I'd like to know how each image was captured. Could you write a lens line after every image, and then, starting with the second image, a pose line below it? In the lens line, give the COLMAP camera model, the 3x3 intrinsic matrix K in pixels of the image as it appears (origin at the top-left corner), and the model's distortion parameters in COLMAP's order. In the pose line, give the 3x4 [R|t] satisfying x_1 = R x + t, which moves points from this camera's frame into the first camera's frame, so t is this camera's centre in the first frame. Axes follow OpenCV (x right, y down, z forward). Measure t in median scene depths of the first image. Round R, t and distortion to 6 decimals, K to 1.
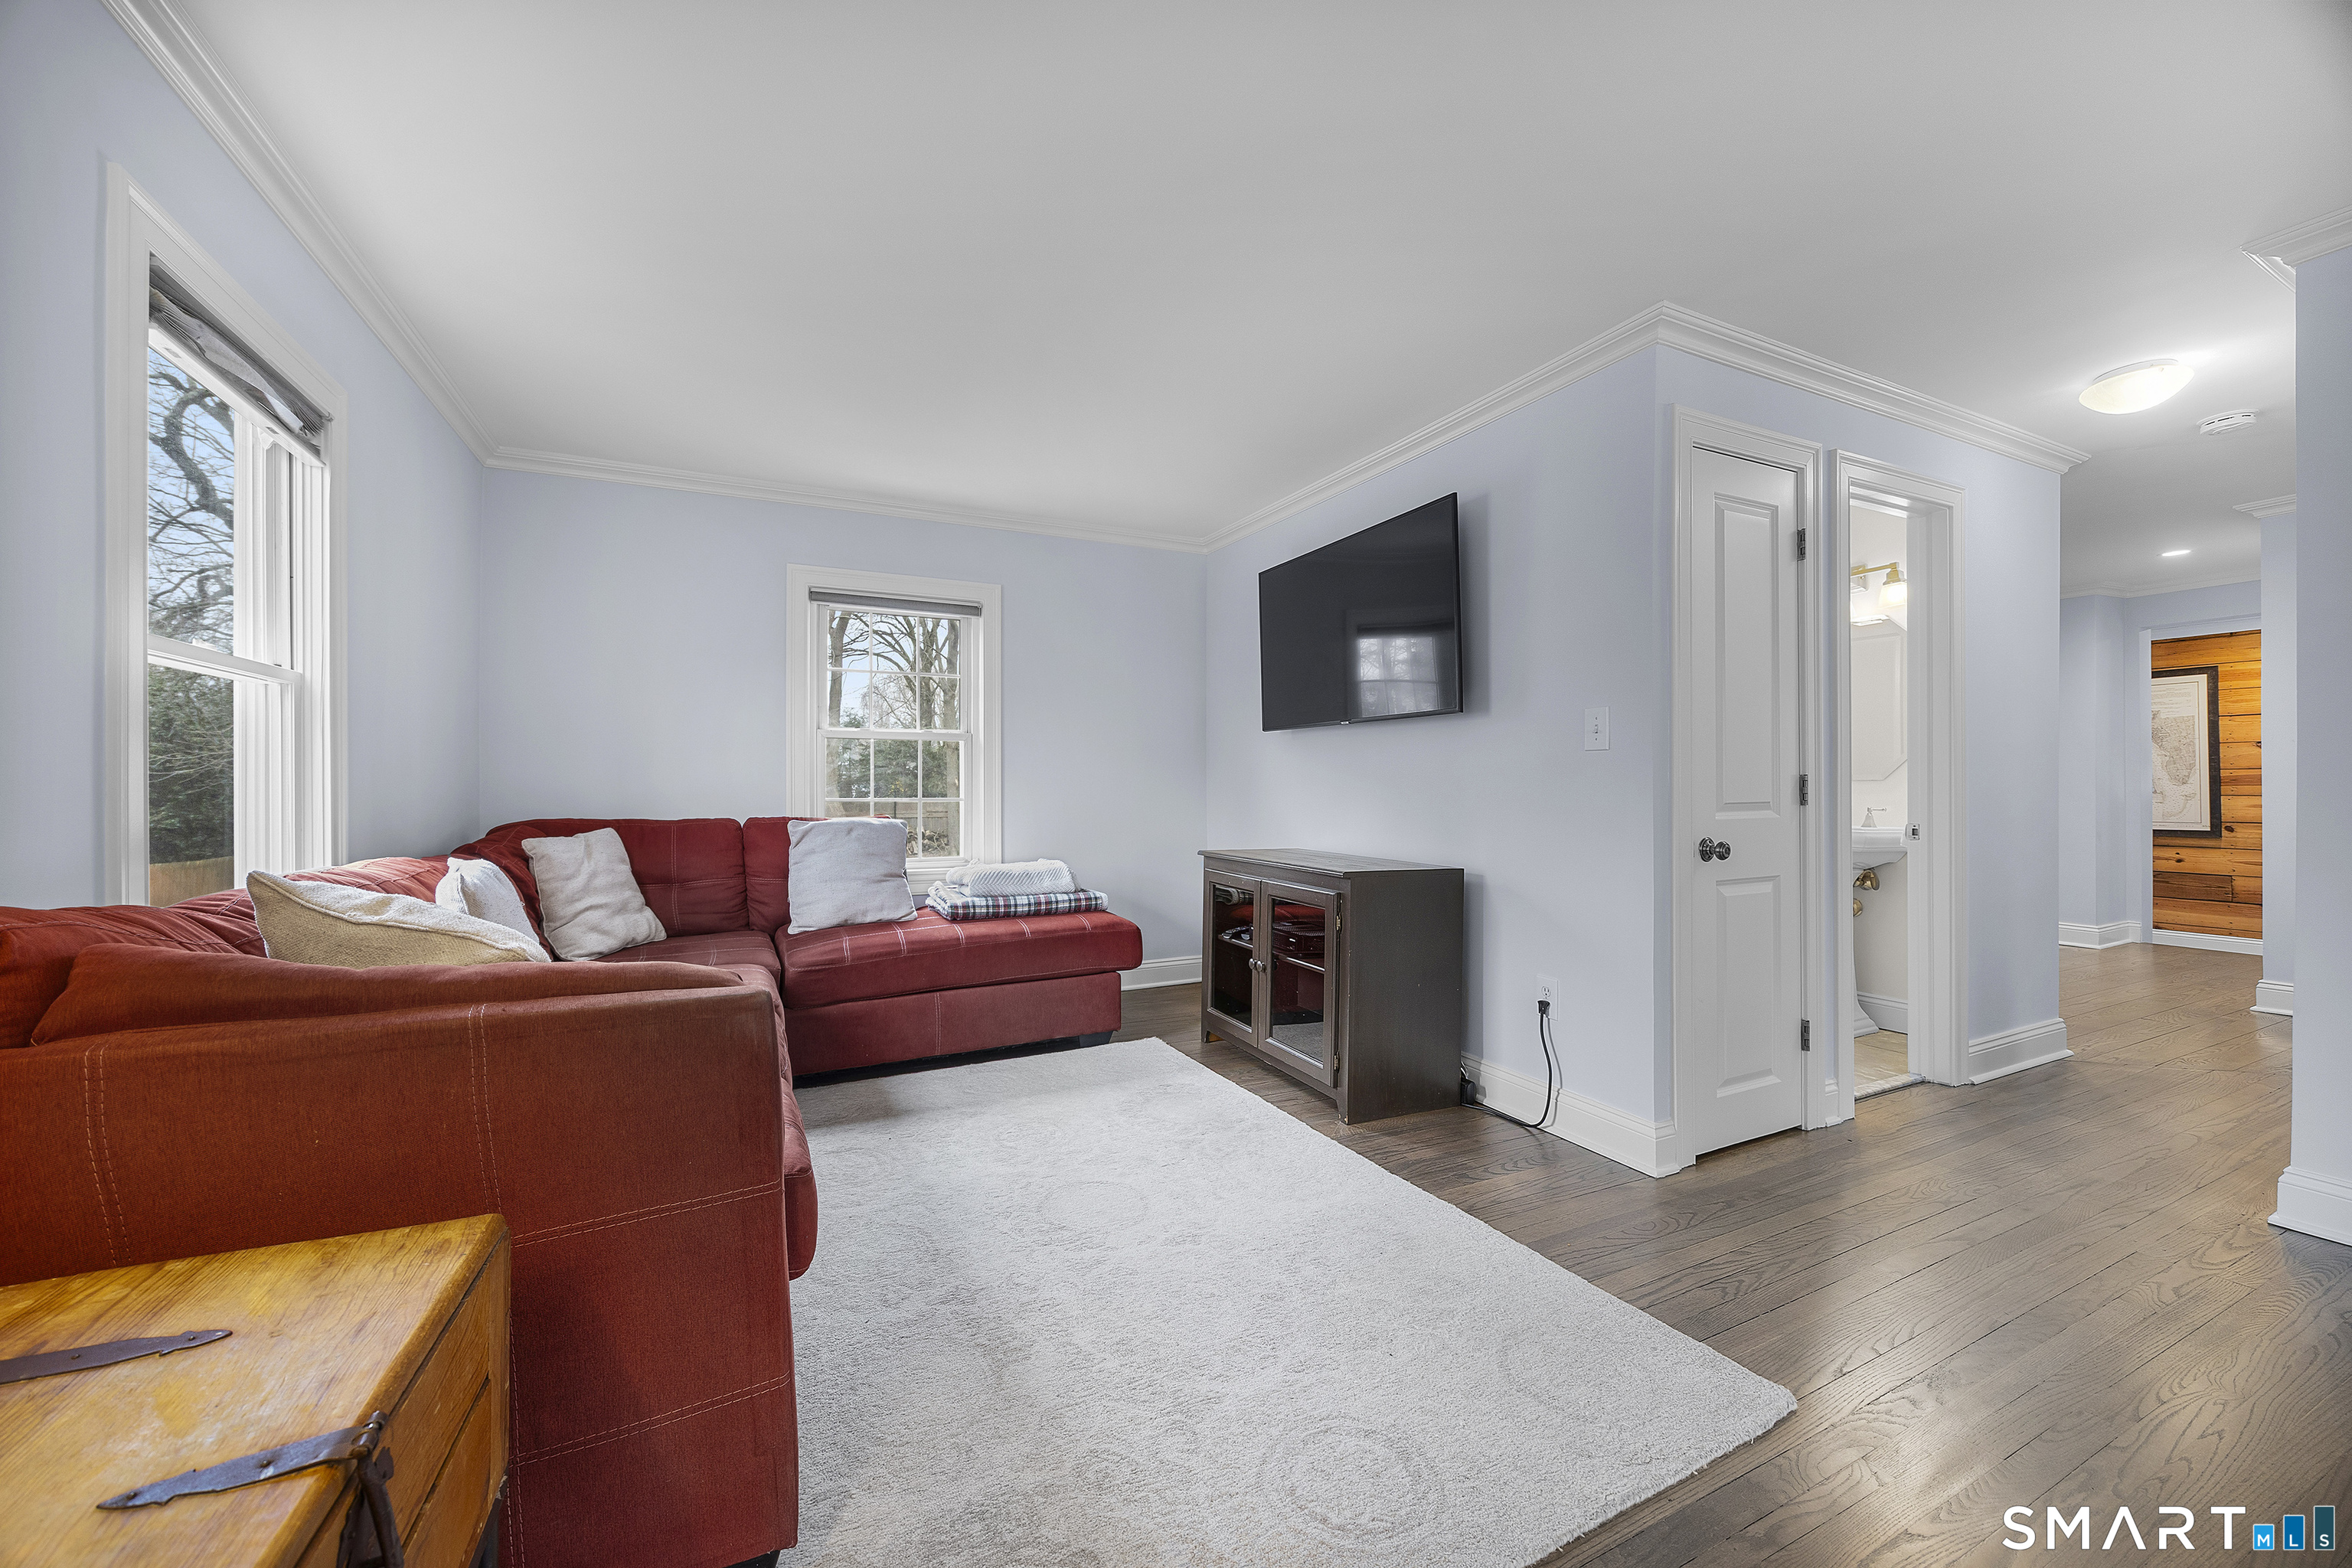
lens RADIAL K [[897.1, 0, 1178.3], [0, 897.1, 777.4], [0, 0, 1]] dist [-0.002092, 0.000106]
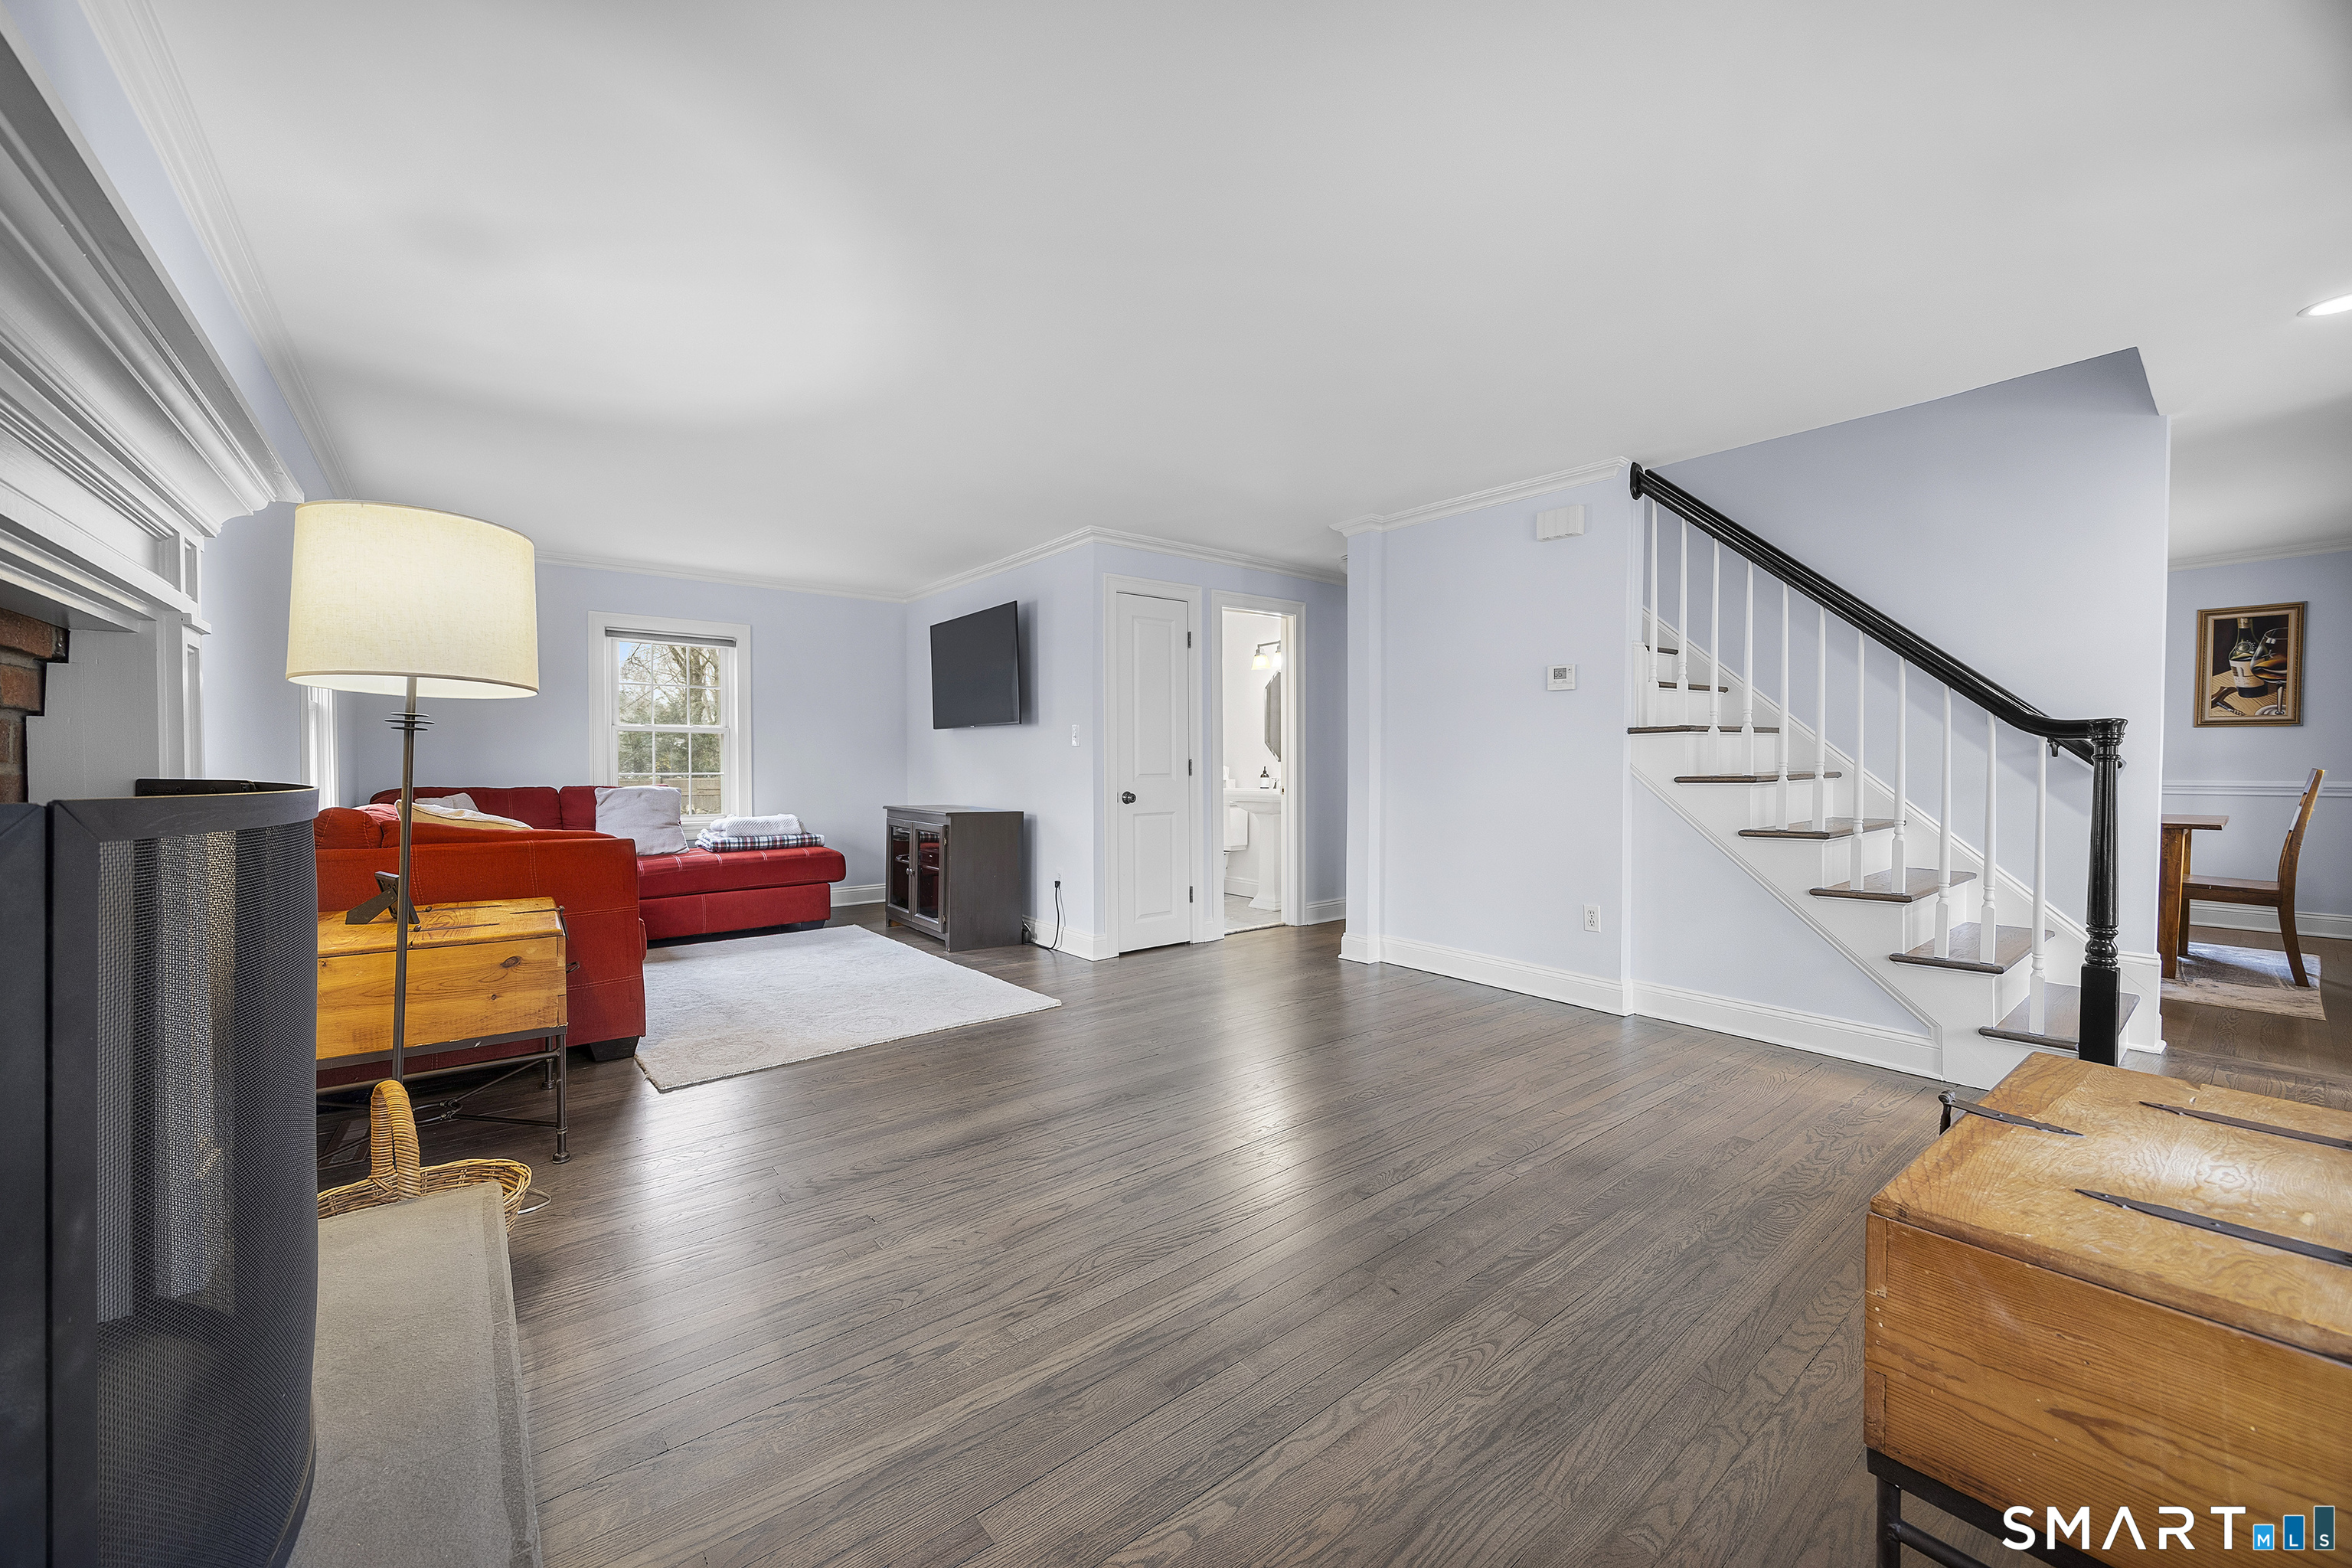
lens RADIAL K [[897.1, 0, 1178.3], [0, 897.1, 777.4], [0, 0, 1]] dist [-0.002092, 0.000106]
pose [[0.976314, -0.002197, 0.216347, 0.193708], [-0.003389, 0.999670, 0.025446, -0.010950], [-0.216332, -0.025576, 0.975985, -0.672617]]
